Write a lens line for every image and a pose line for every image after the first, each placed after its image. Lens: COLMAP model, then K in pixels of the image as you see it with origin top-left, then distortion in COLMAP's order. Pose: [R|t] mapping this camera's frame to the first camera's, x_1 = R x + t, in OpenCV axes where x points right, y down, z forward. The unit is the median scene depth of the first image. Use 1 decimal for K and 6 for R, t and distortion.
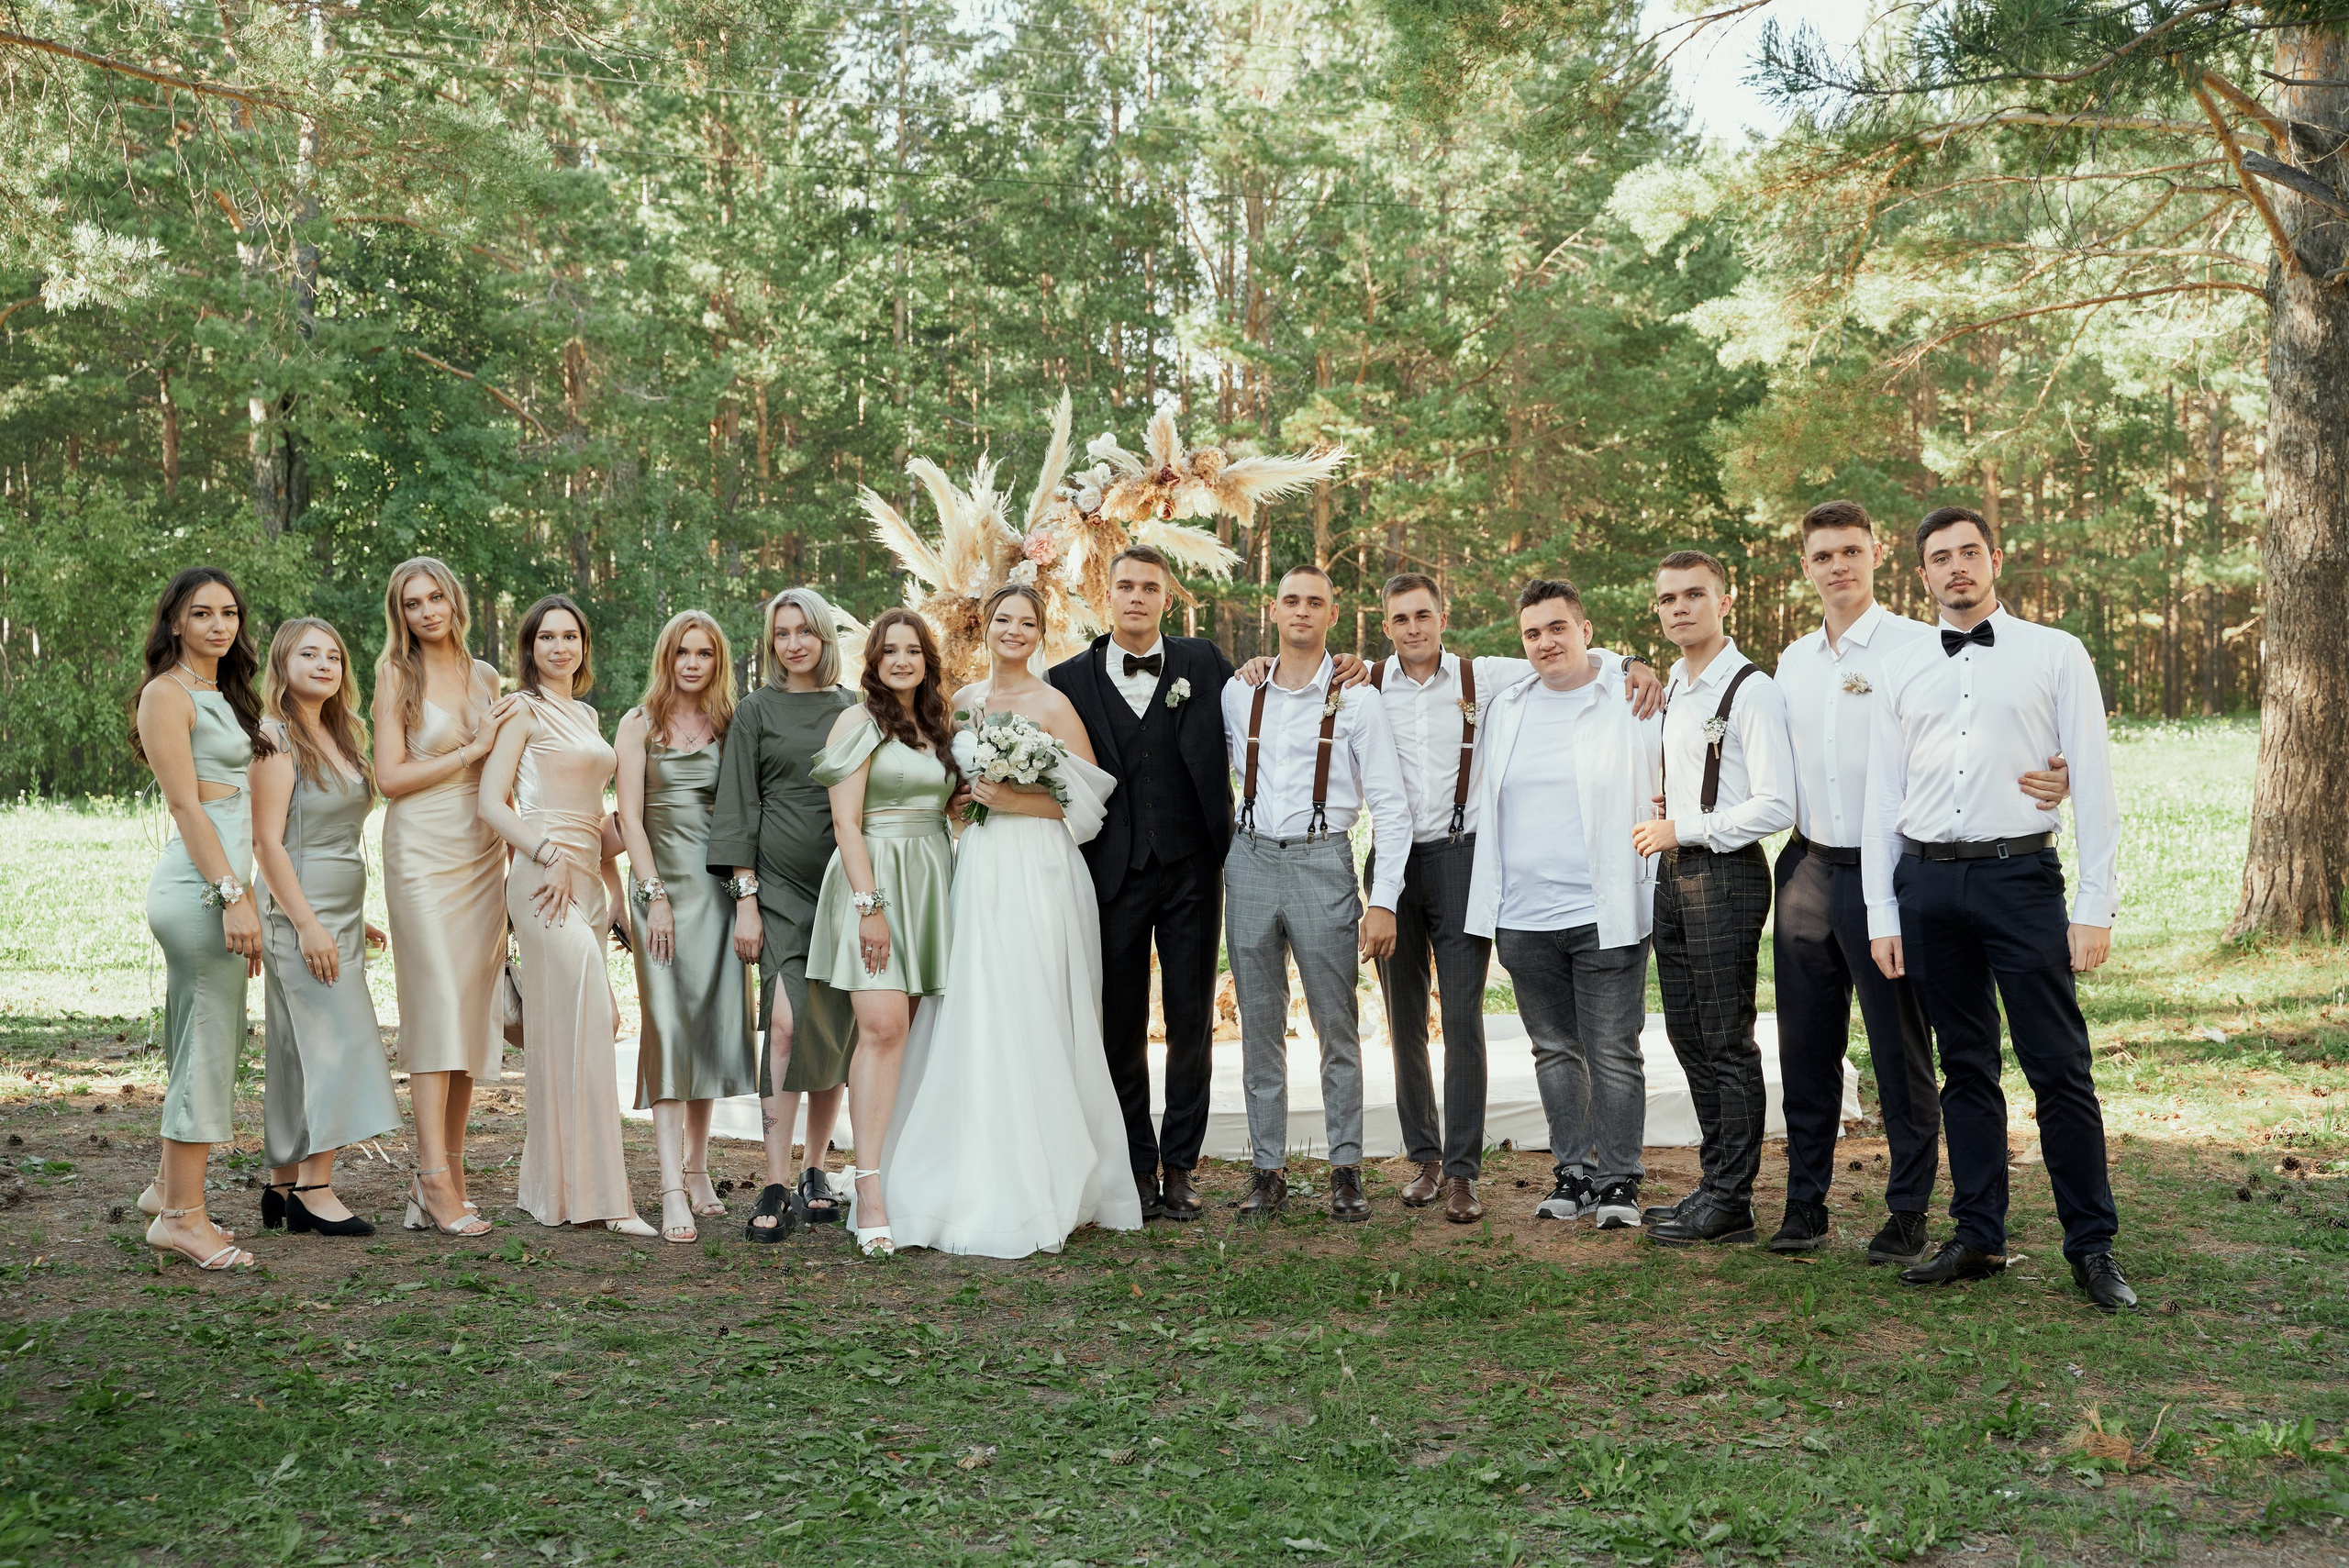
lens RADIAL K [[2618.2, 0, 1174.5], [0, 2618.2, 784.0], [0, 0, 1]] dist [-0.018360, -0.017717]
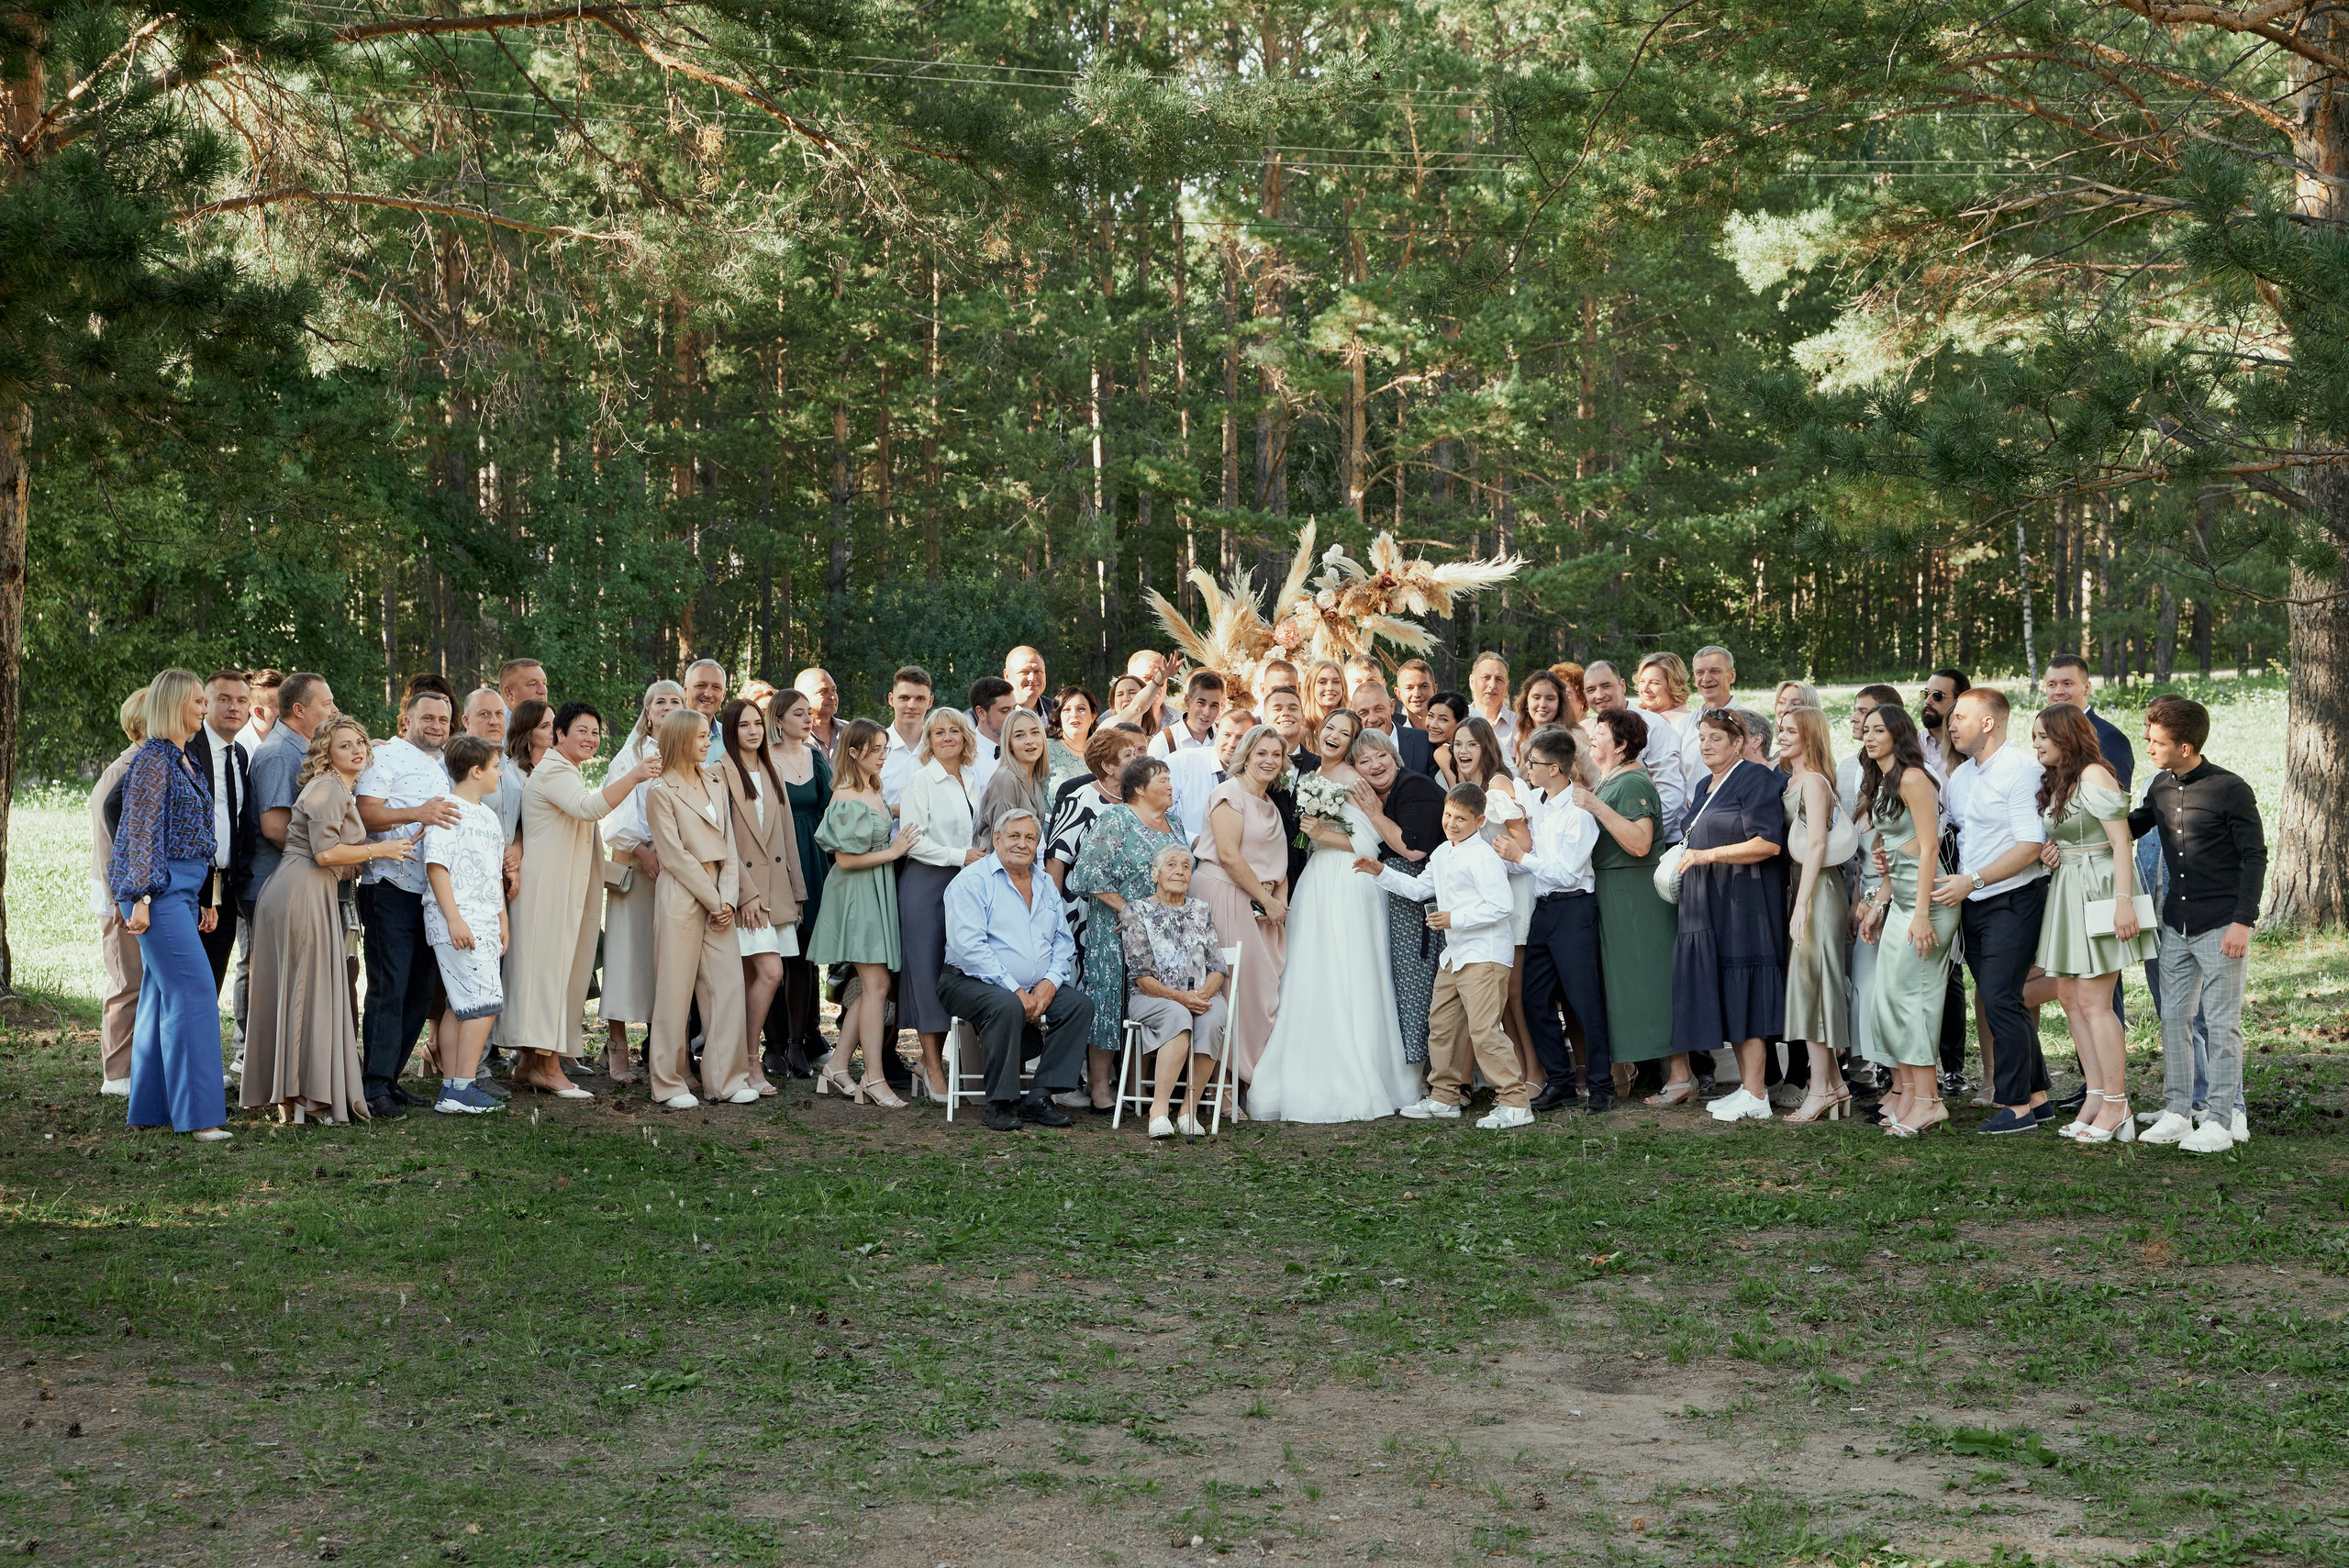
lens RADIAL K [[3698.4, 0, 1171.6], [0, 3698.4, 784.3], [0, 0, 1]] dist [0.148342, 0.012697]
pose [[0.999692, -0.010641, 0.022425, -0.150318], [0.010390, 0.999882, 0.011277, -0.037024], [-0.022542, -0.011041, 0.999685, -0.840775]]
